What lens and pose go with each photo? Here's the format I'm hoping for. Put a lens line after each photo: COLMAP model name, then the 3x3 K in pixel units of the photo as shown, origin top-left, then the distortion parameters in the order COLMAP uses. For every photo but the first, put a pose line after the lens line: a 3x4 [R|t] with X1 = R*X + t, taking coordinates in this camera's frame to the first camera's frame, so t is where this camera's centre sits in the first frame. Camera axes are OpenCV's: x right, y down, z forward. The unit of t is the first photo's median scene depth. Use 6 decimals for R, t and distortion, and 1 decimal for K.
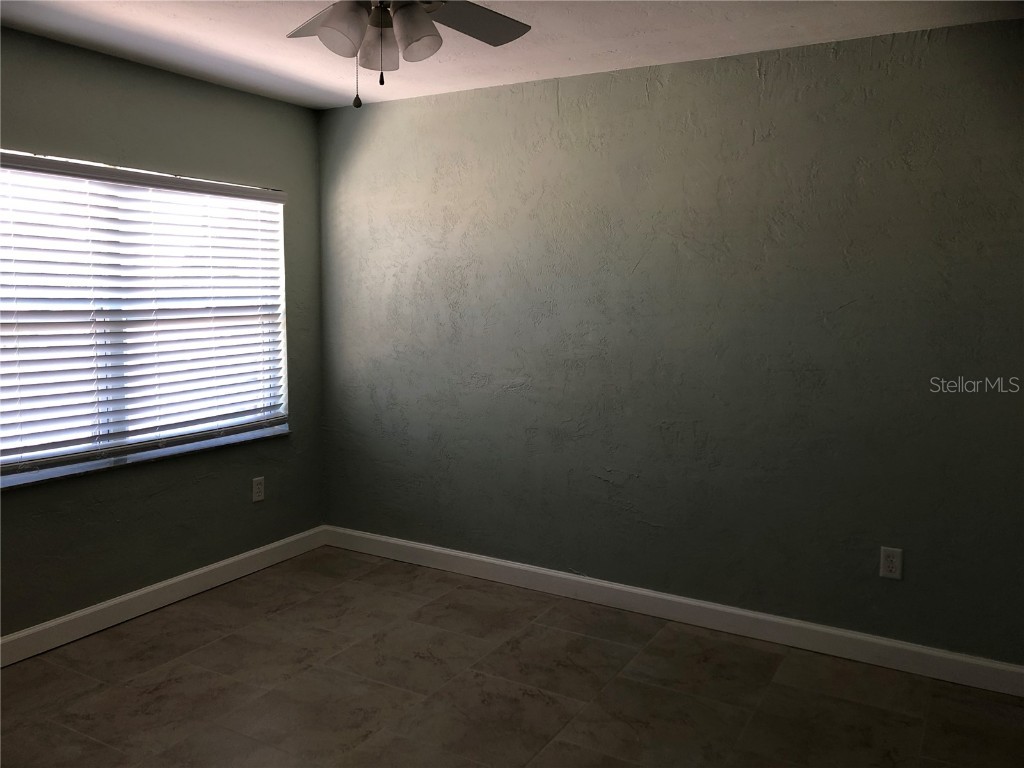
lens RADIAL K [[846.6, 0, 512.0], [0, 846.6, 384.0], [0, 0, 1]] dist [0.012571, -0.008338]
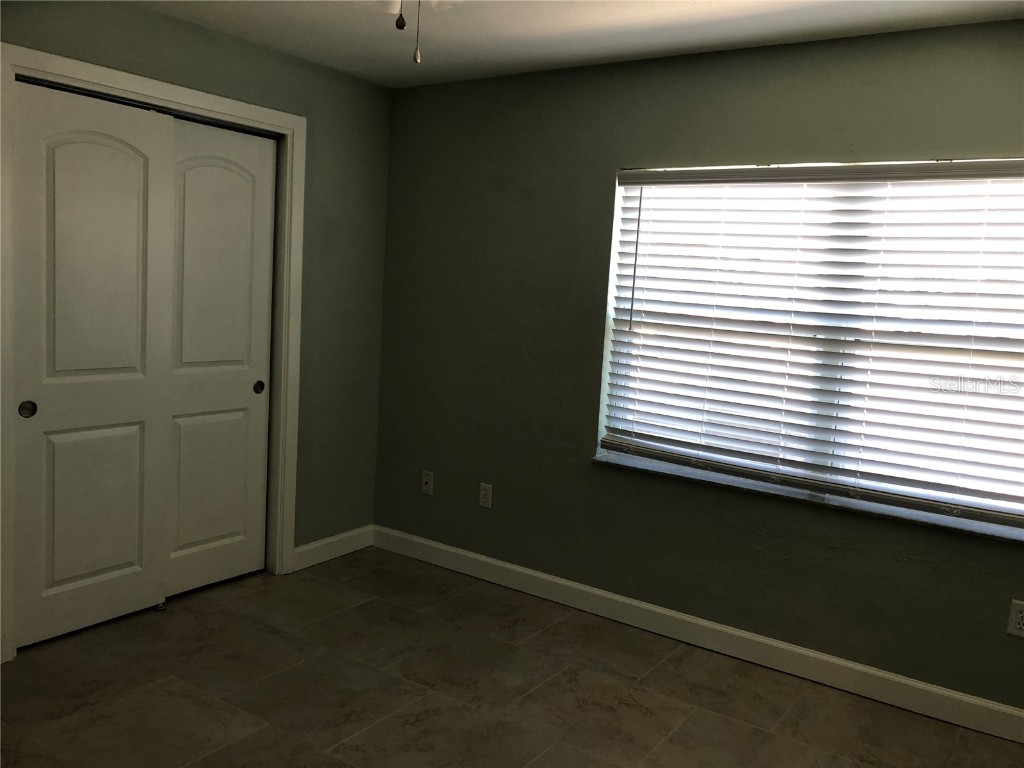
lens RADIAL K [[846.6, 0, 512.0], [0, 846.6, 384.0], [0, 0, 1]] dist [0.012571, -0.008338]
pose [[-0.095923, 0.097104, -0.990641, 0.450053], [-0.170389, 0.978939, 0.112456, -0.073251], [0.980697, 0.179582, -0.077357, 0.770831]]
